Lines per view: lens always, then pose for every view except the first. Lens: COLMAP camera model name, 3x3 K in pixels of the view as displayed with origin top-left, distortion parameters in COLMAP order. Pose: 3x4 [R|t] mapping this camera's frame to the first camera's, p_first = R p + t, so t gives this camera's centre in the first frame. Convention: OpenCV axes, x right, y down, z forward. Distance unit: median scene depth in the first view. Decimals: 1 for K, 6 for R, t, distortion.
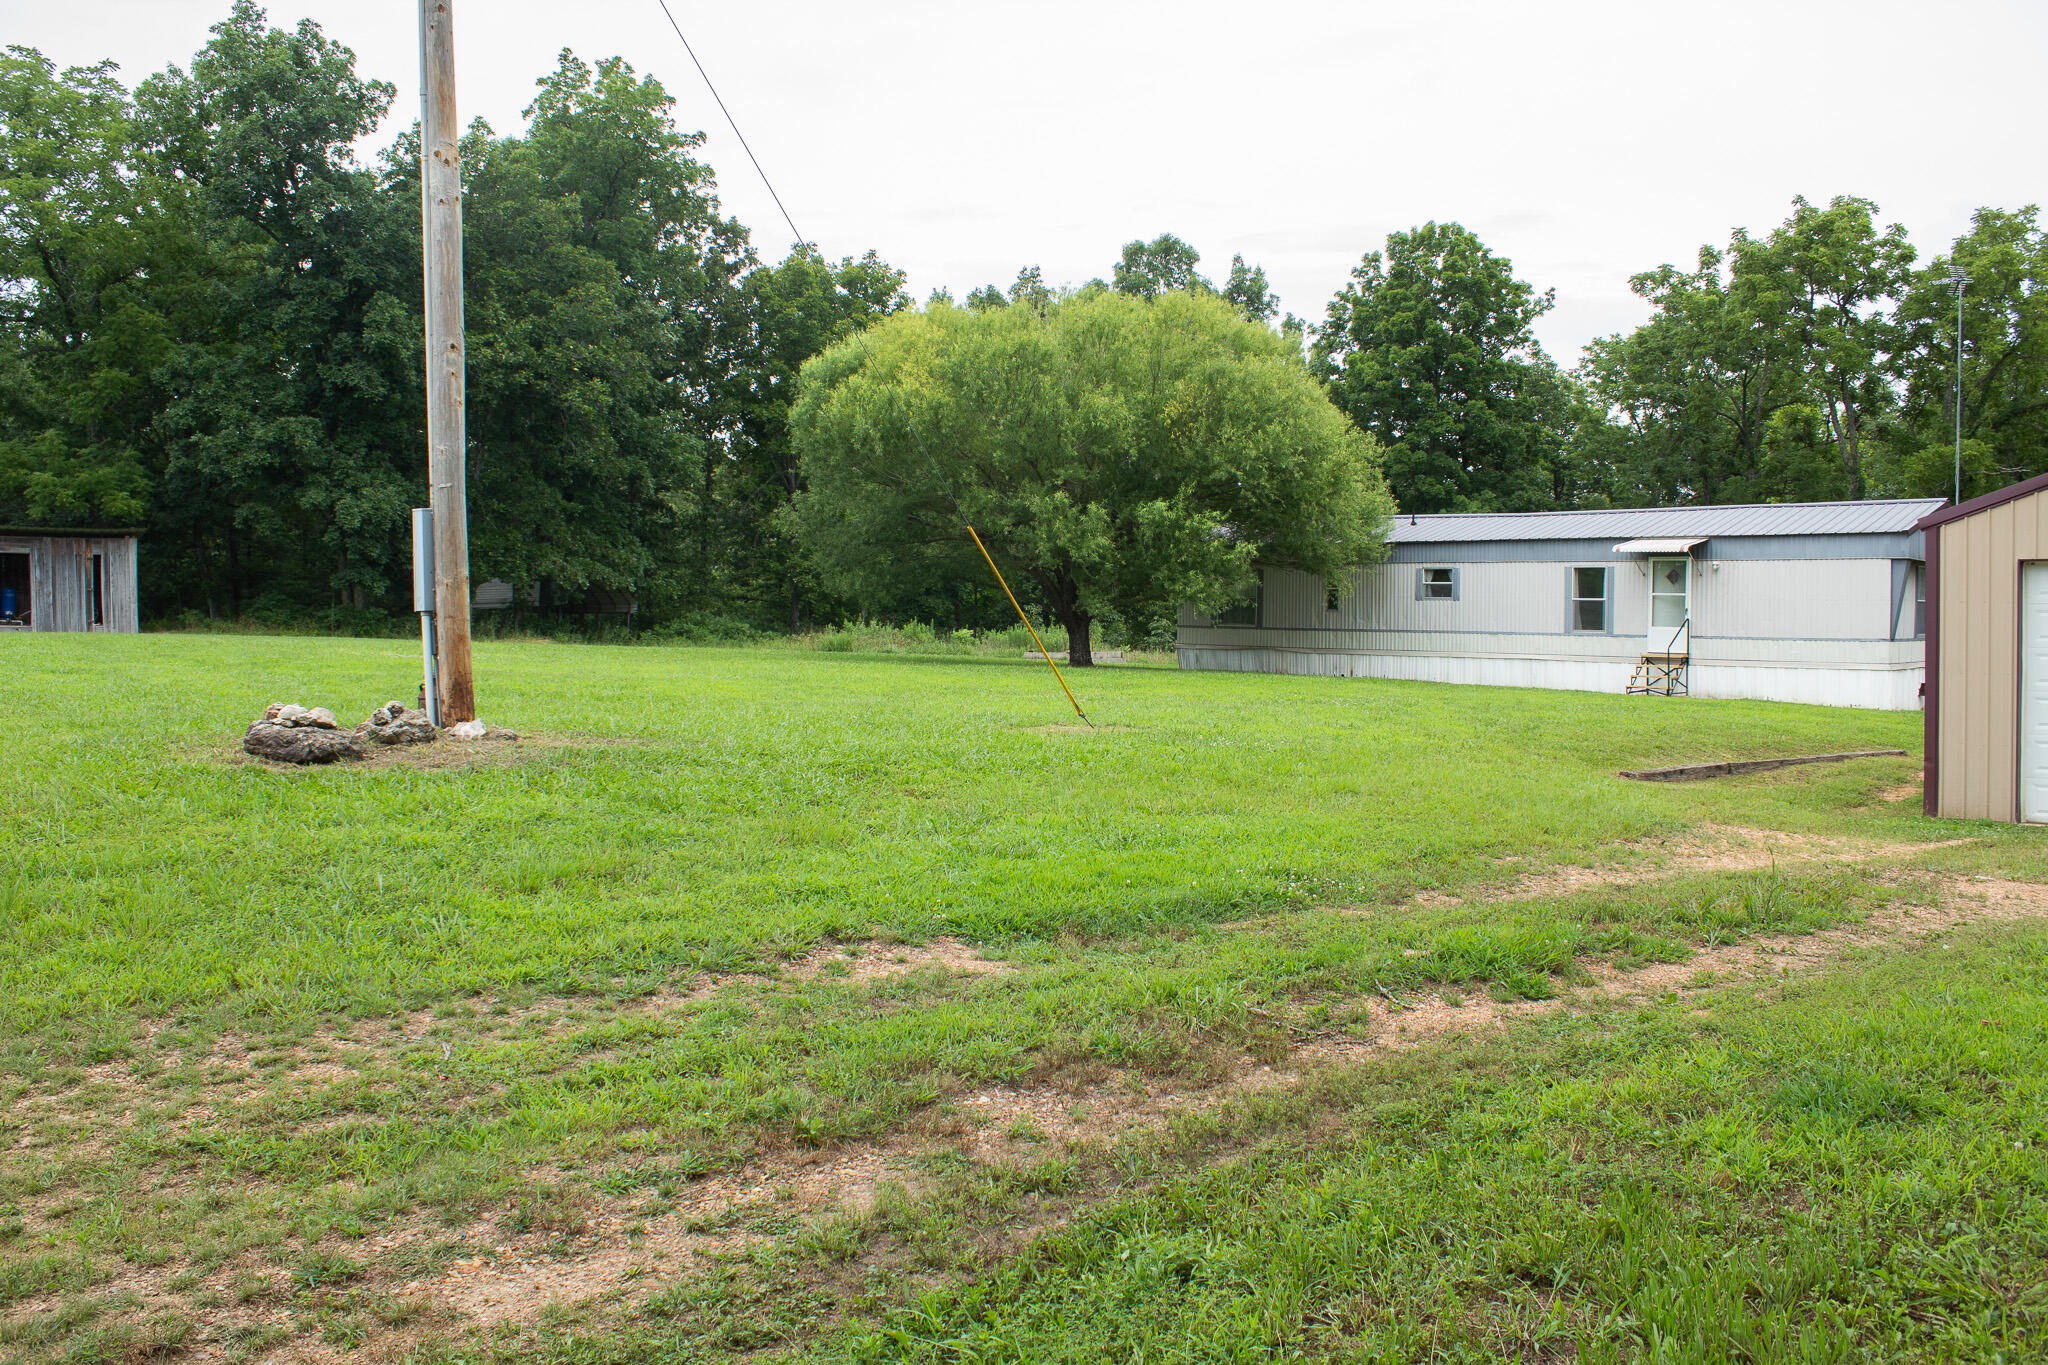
lens RADIAL K [[1715.6, 0, 1022.8], [0, 1715.6, 672.8], [0, 0, 1]] dist [-0.153787, 0.136766]
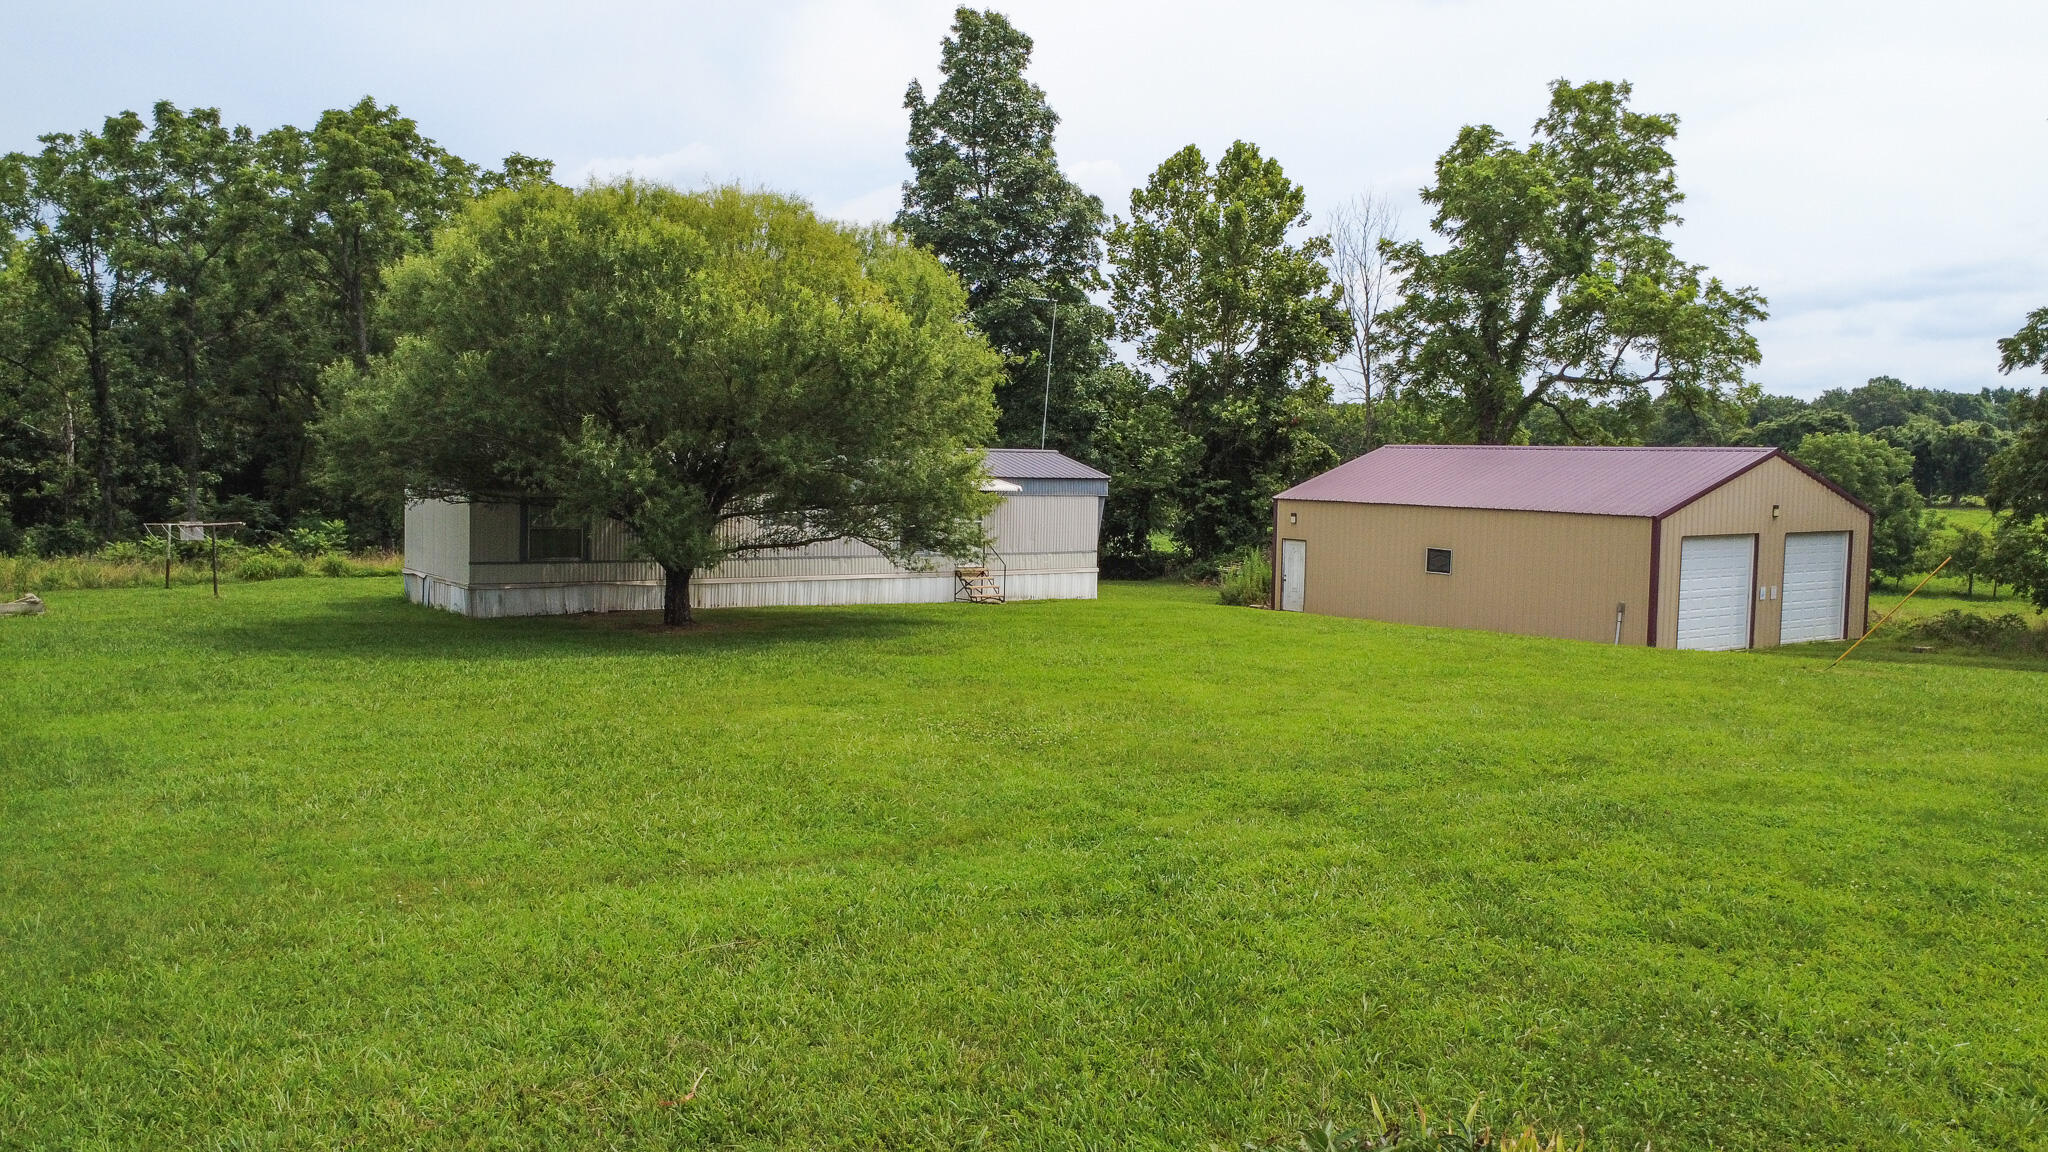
lens RADIAL K [[1535.5, 0, 1035.4], [0, 1535.5, 579.9], [0, 0, 1]] dist [0.011277, 0.002265]
pose [[0.150826, -0.076654, 0.985584, -0.658933], [0.016166, 0.997047, 0.075071, -0.076788], [-0.988428, 0.004610, 0.151620, 0.662681]]
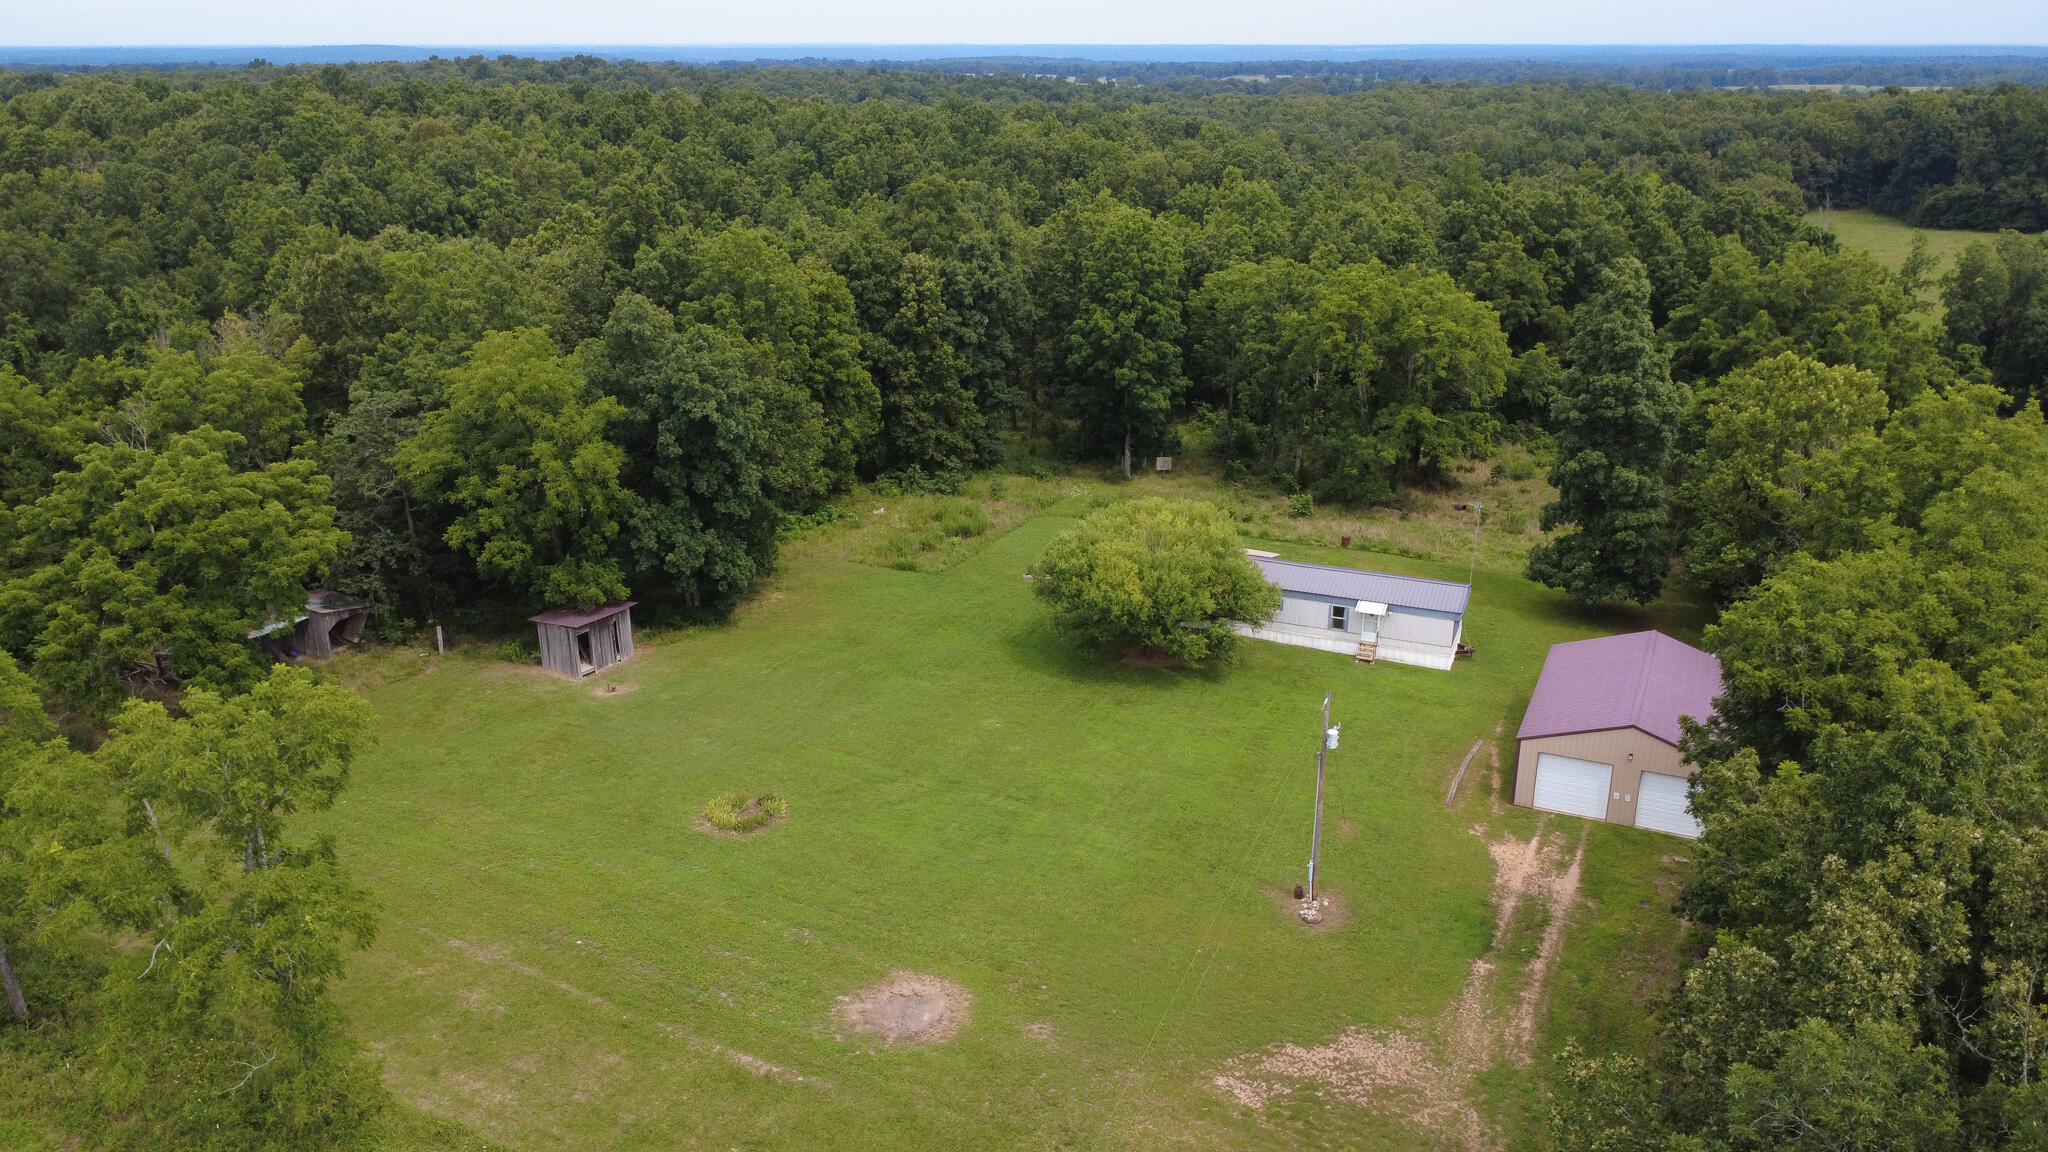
lens RADIAL K [[1473.2, 0, 1024.0], [0, 1473.2, 576.0], [0, 0, 1]] dist [0.003457, -0.001654]
pose [[0.931555, -0.114047, 0.345252, -0.808988], [0.009214, 0.956635, 0.291145, -0.694225], [-0.363484, -0.268036, 0.892208, -0.762183]]
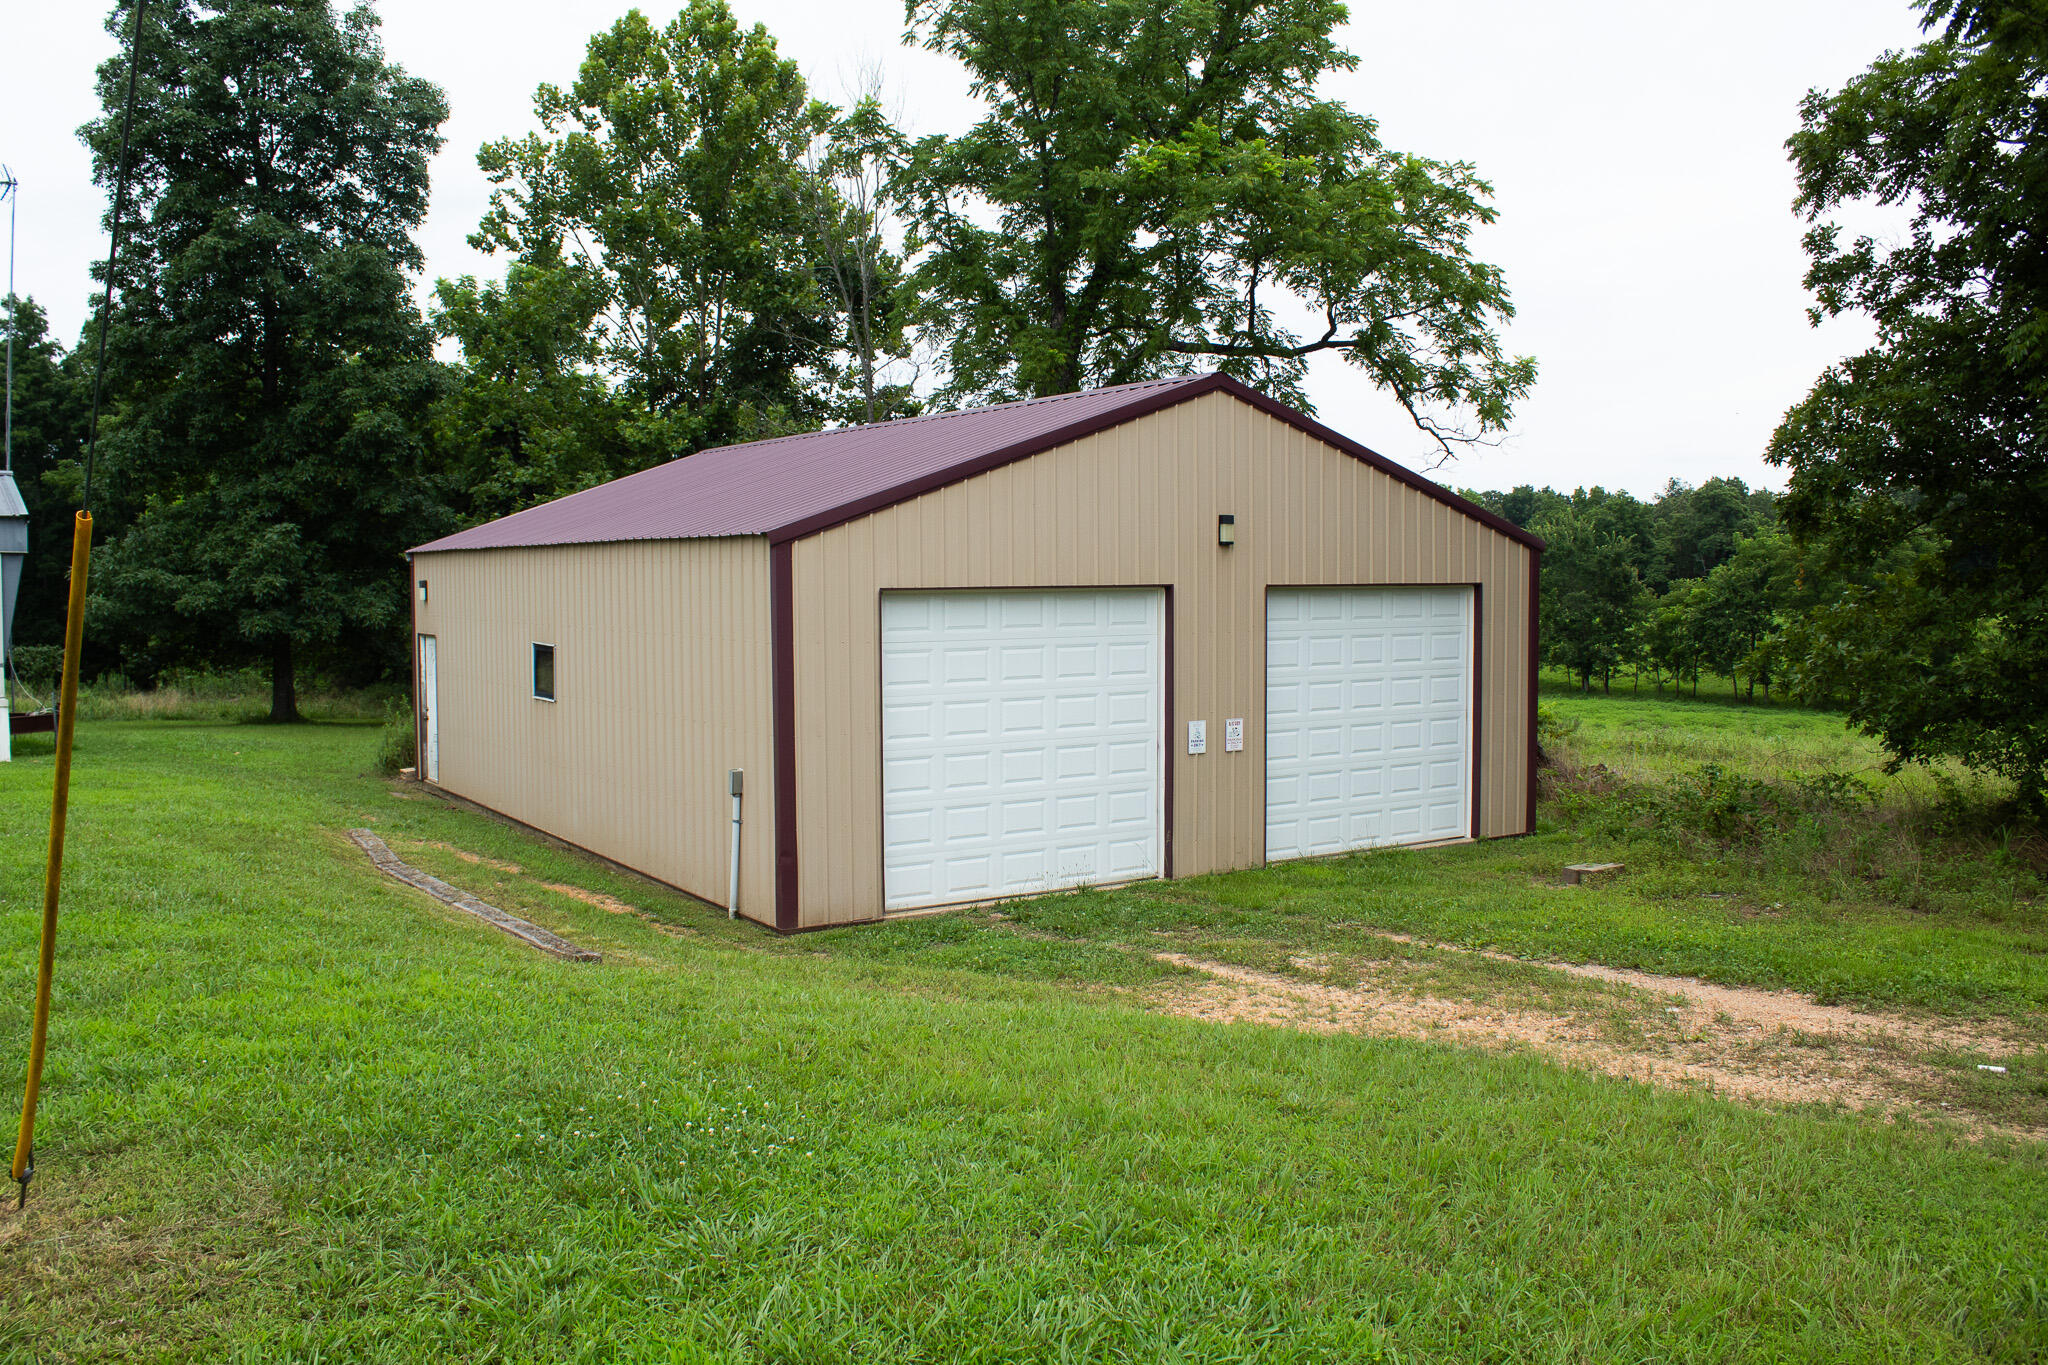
lens RADIAL K [[1715.6, 0, 1022.8], [0, 1715.6, 672.8], [0, 0, 1]] dist [-0.153787, 0.136766]
pose [[0.172536, -0.055211, 0.983455, -0.086434], [0.034621, 0.998151, 0.049963, -0.029165], [-0.984395, 0.025428, 0.174129, 0.340034]]
